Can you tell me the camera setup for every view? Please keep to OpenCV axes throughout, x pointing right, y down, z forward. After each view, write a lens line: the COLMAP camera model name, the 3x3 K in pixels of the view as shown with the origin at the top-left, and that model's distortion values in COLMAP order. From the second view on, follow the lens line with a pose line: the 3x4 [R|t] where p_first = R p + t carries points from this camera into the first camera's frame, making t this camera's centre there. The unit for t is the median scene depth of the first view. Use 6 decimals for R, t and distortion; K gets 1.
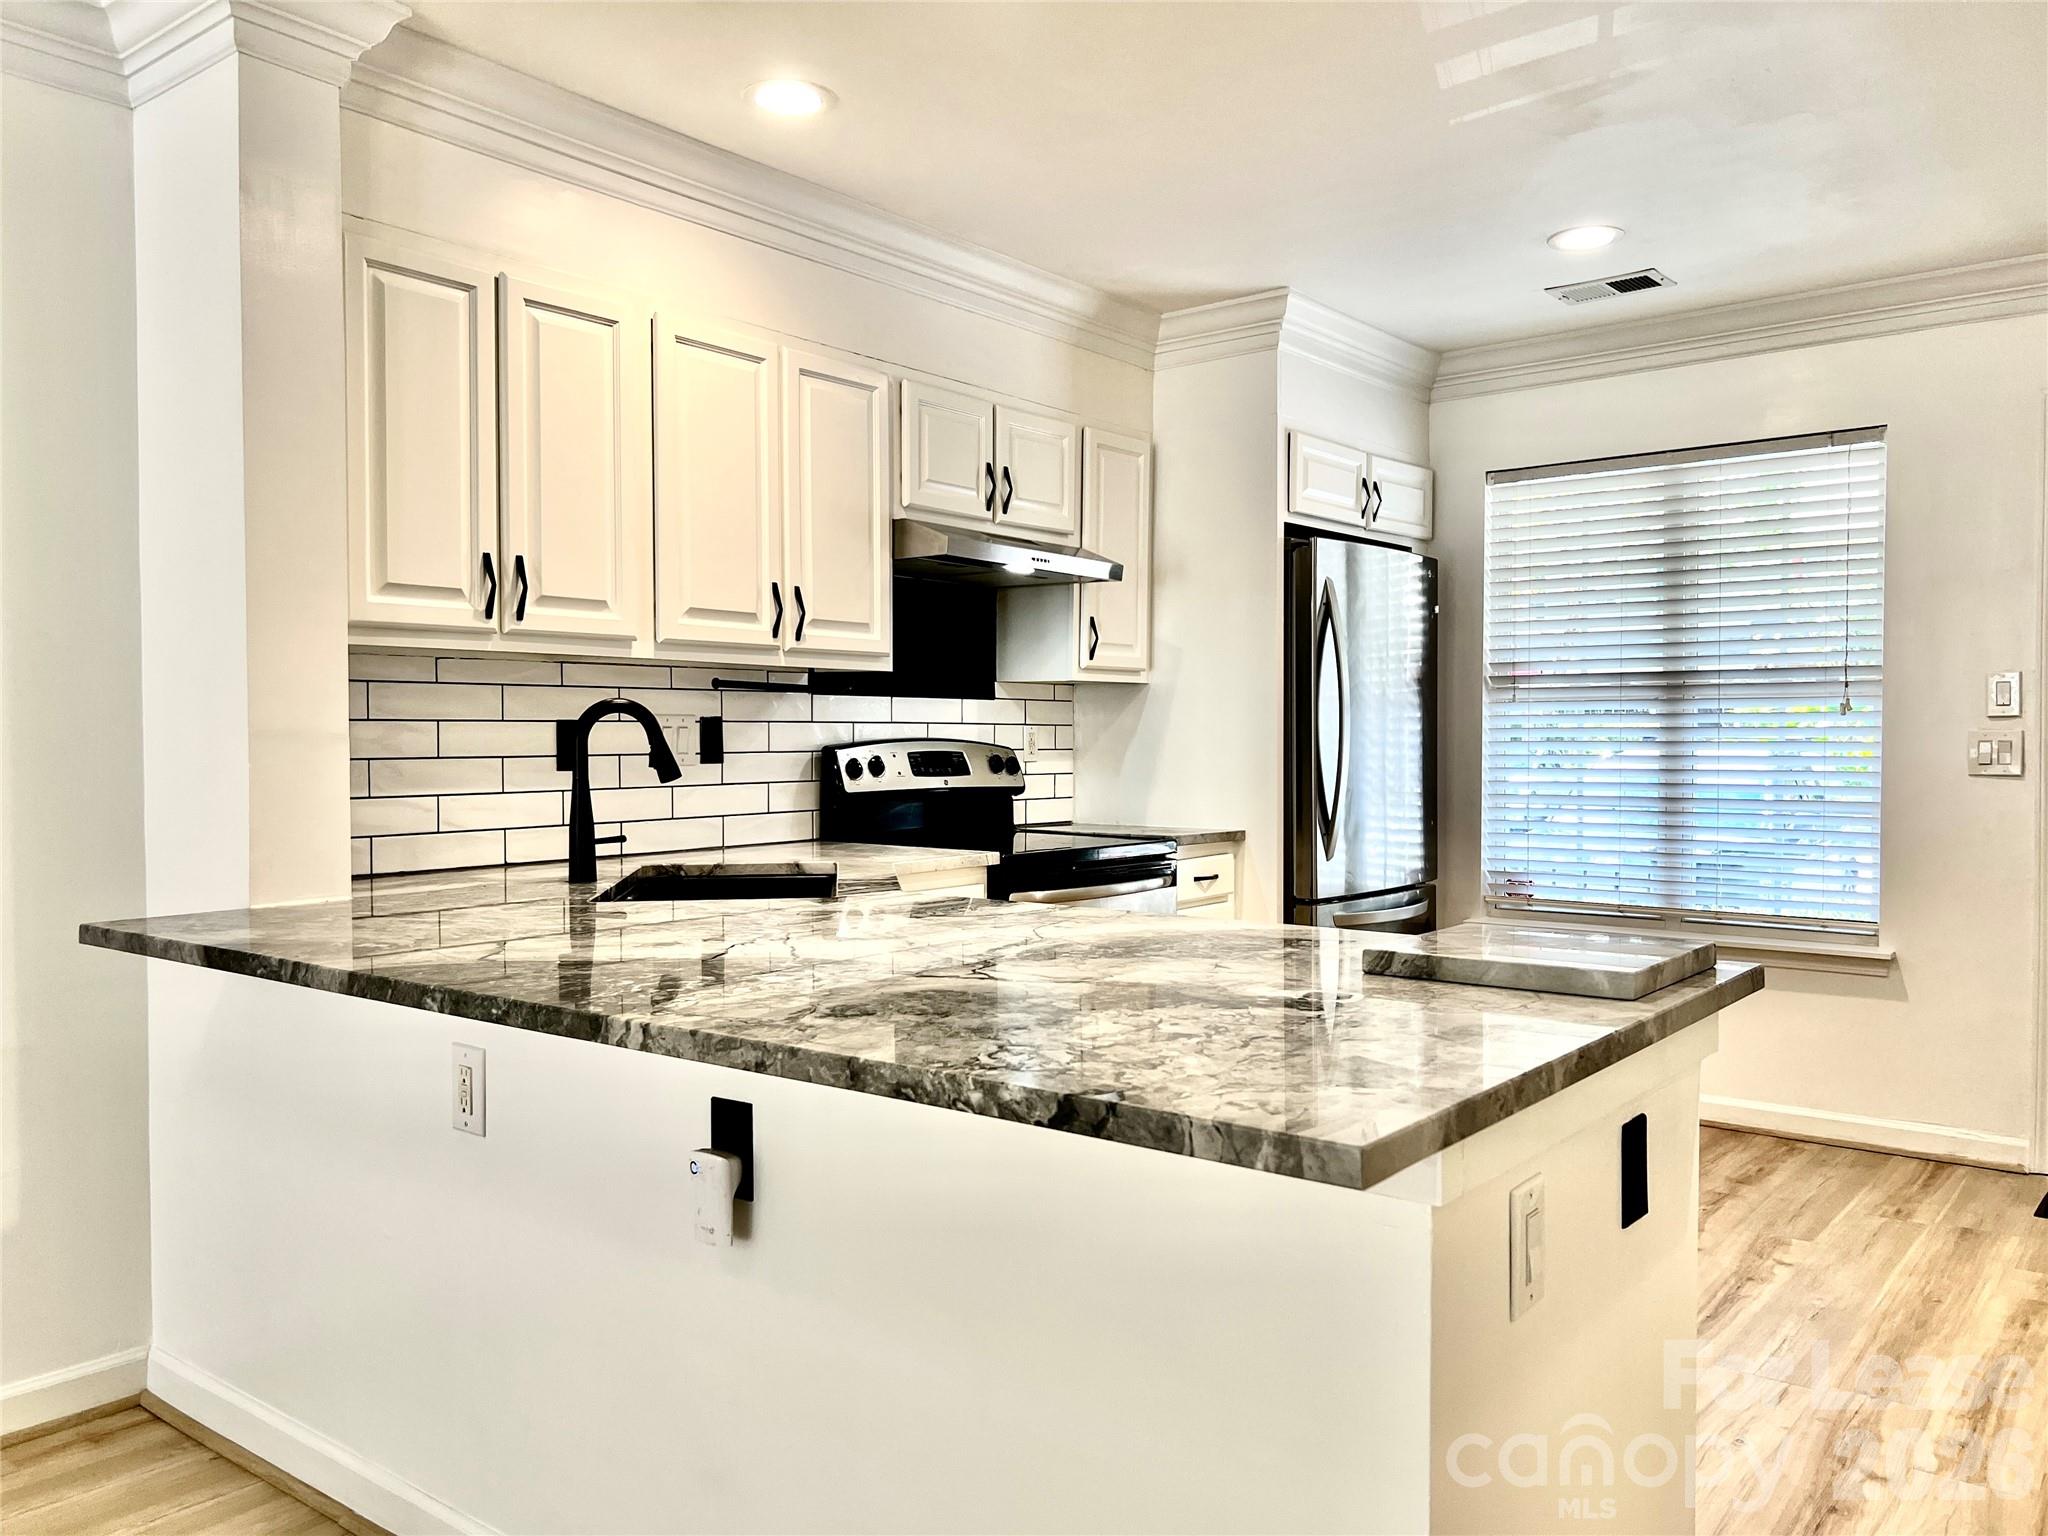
lens RADIAL K [[1547.4, 0, 1038.4], [0, 1547.4, 777.9], [0, 0, 1]] dist [0.065337, -0.079752]
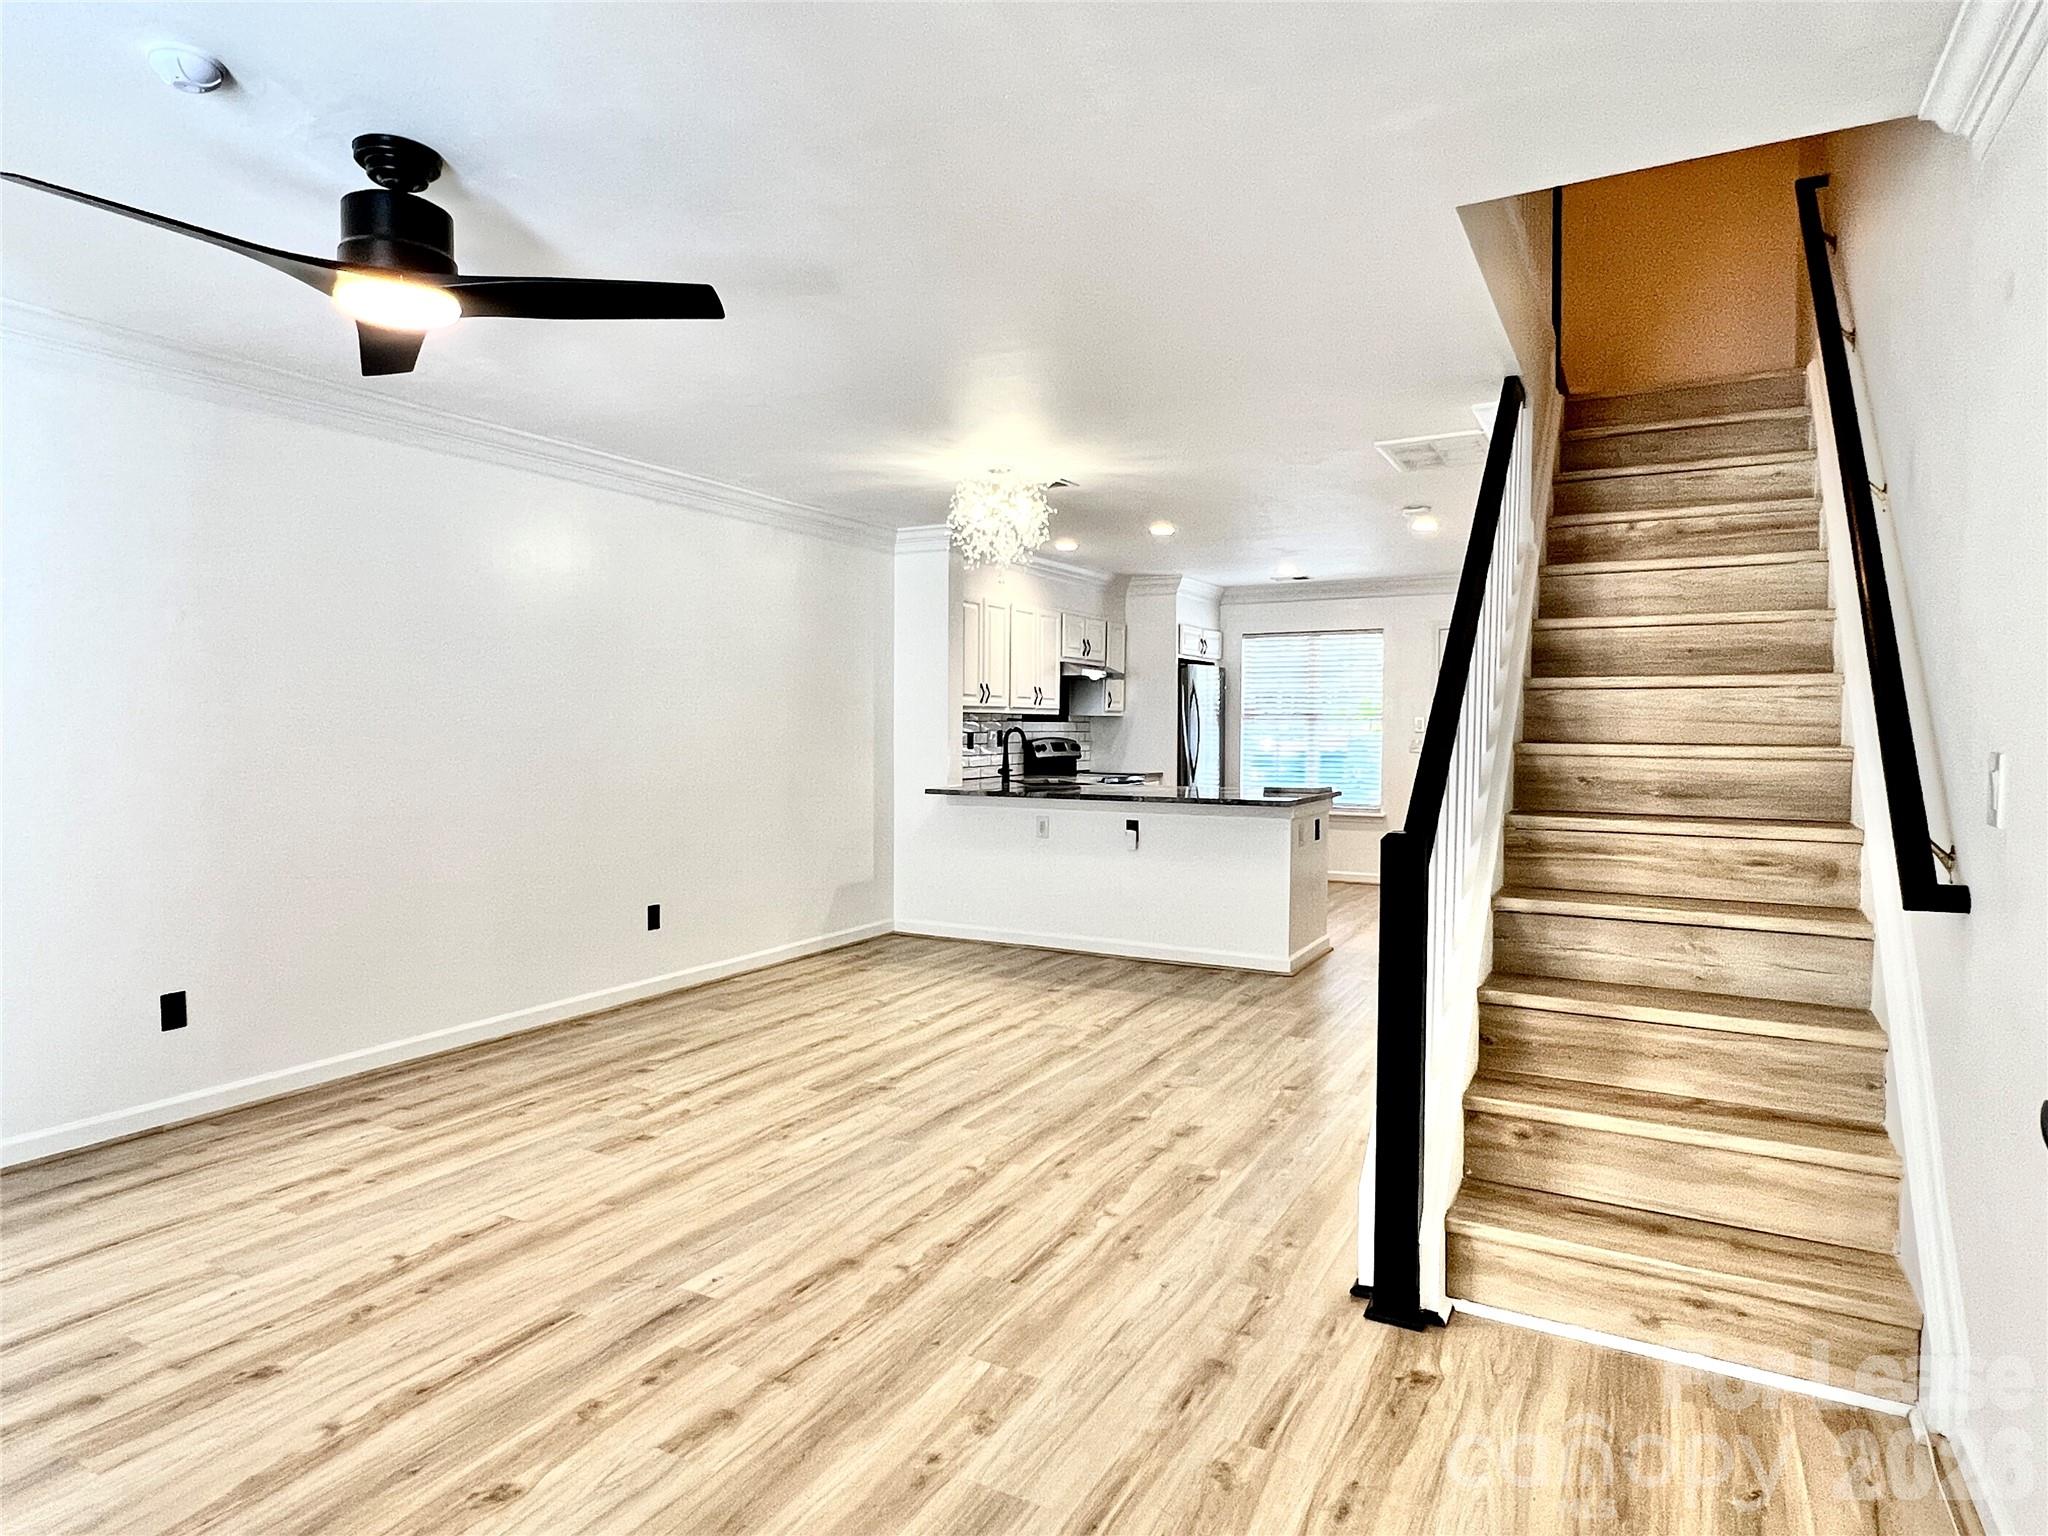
lens RADIAL K [[1177.3, 0, 1024.0], [0, 1177.3, 768.0], [0, 0, 1]] dist [-0.000515, 0.000417]
pose [[0.985937, 0.001100, 0.167113, -0.500549], [-0.002545, 0.999961, 0.008438, 0.011008], [-0.167097, -0.008744, 0.985902, -1.089926]]
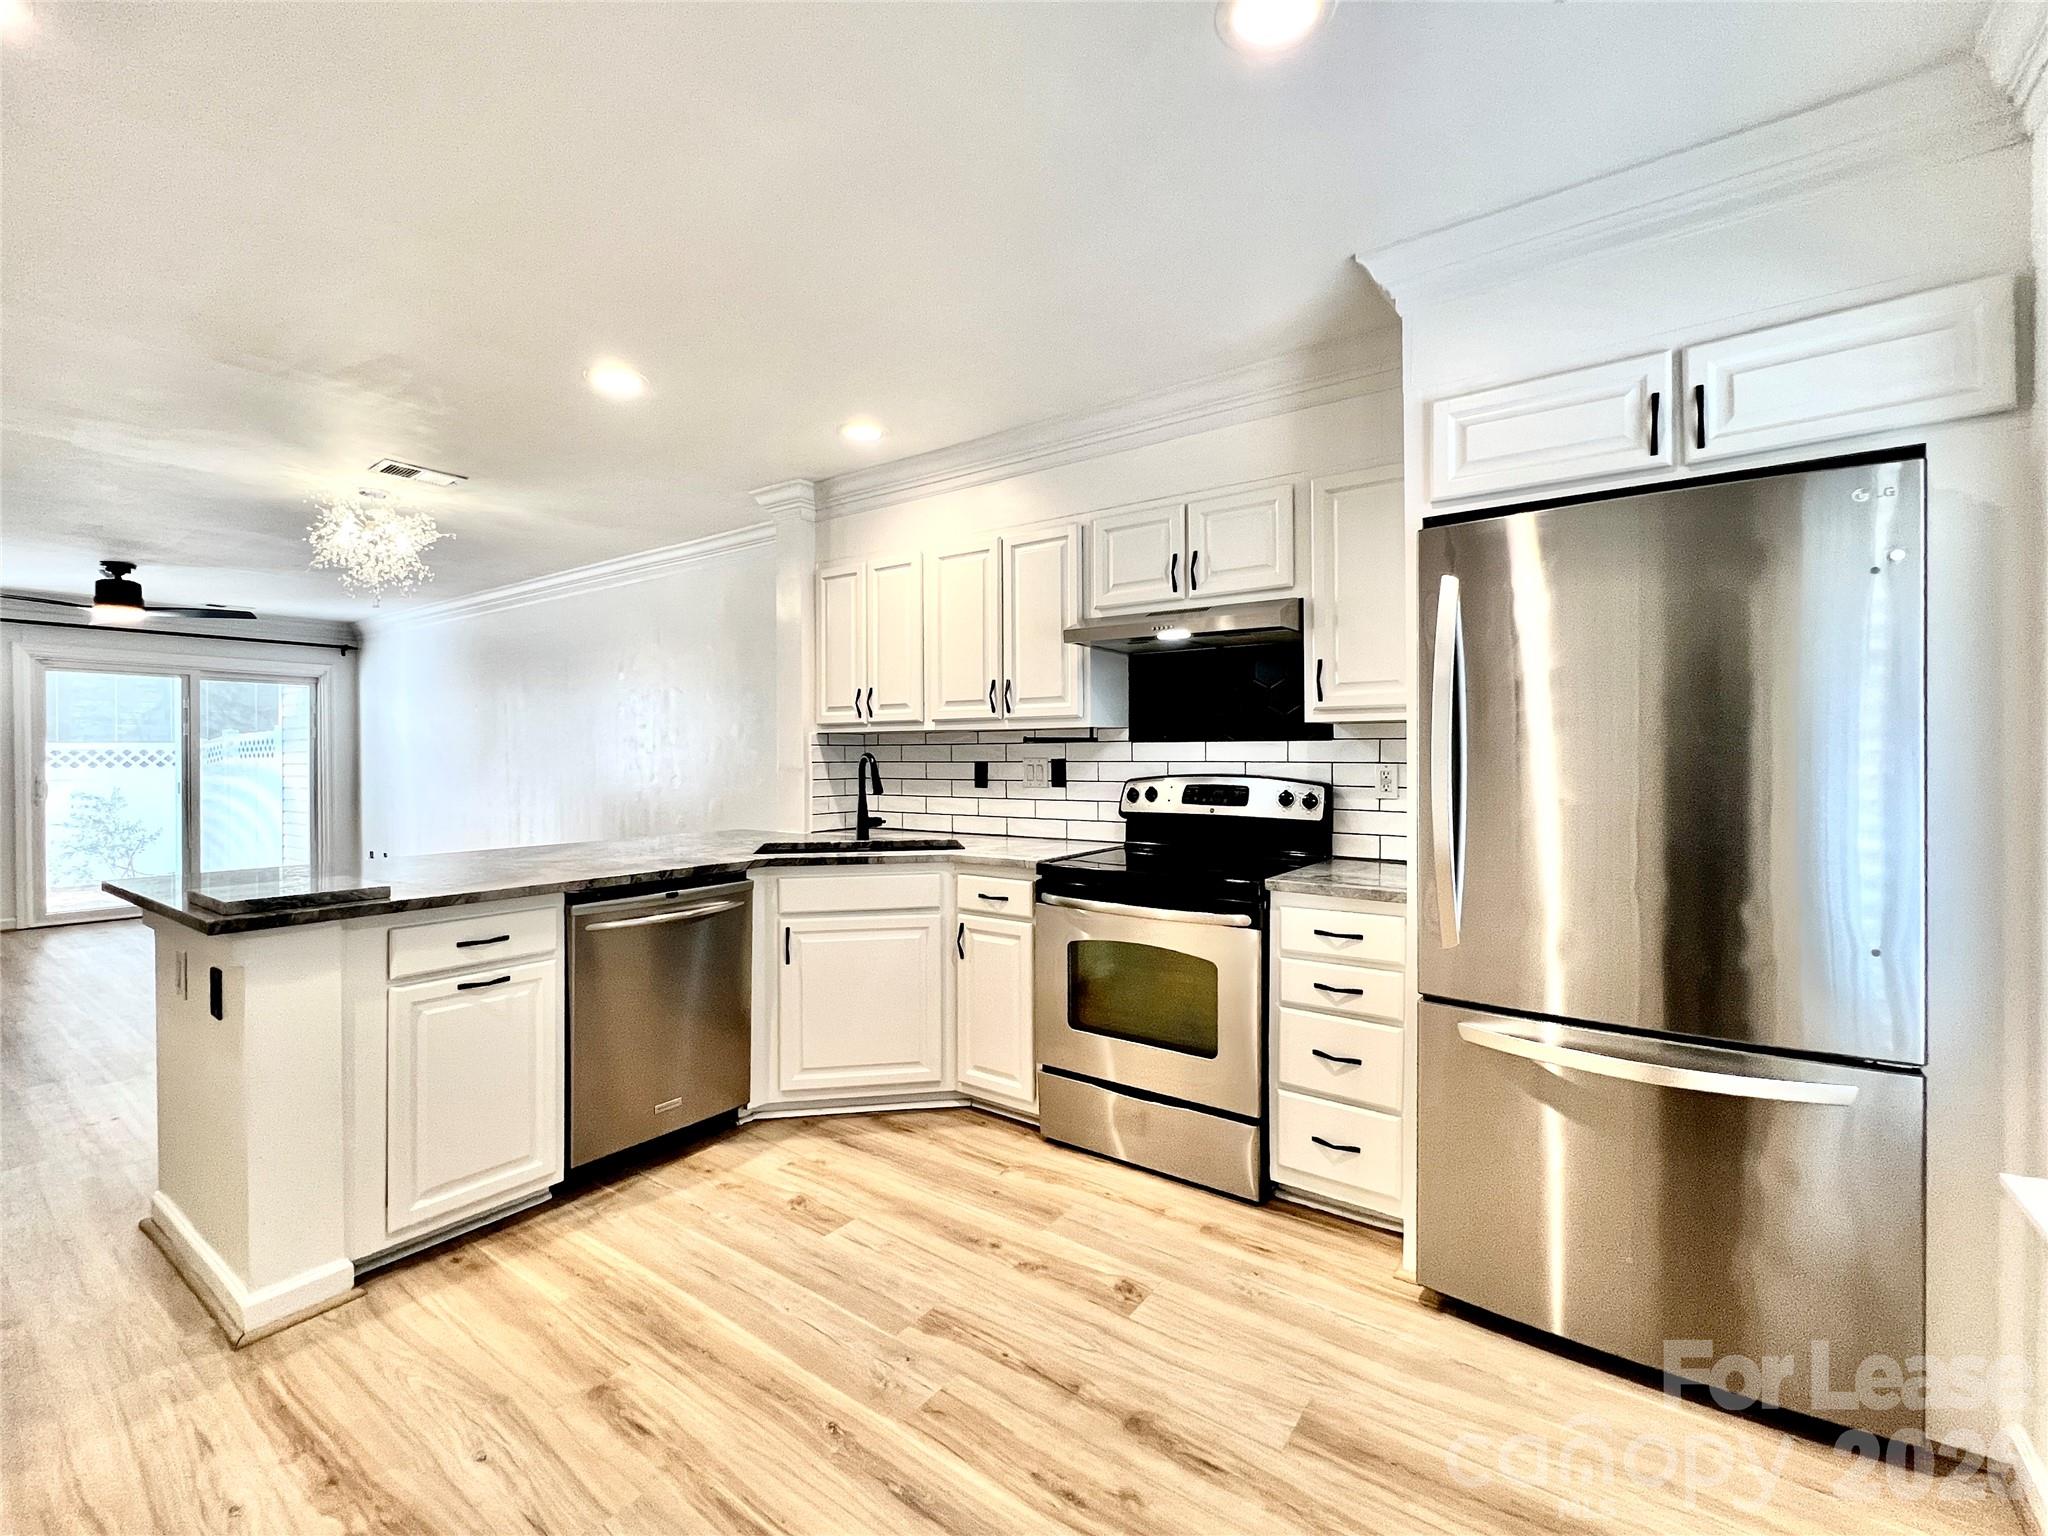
lens RADIAL K [[898.3, 0, 1028.9], [0, 898.3, 758.8], [0, 0, 1]] dist [0.000248, -0.000043]
pose [[0.040222, 0.006527, -0.999169, 0.693463], [-0.024138, 0.999693, 0.005559, -0.041236], [0.998899, 0.023894, 0.040367, 0.874185]]
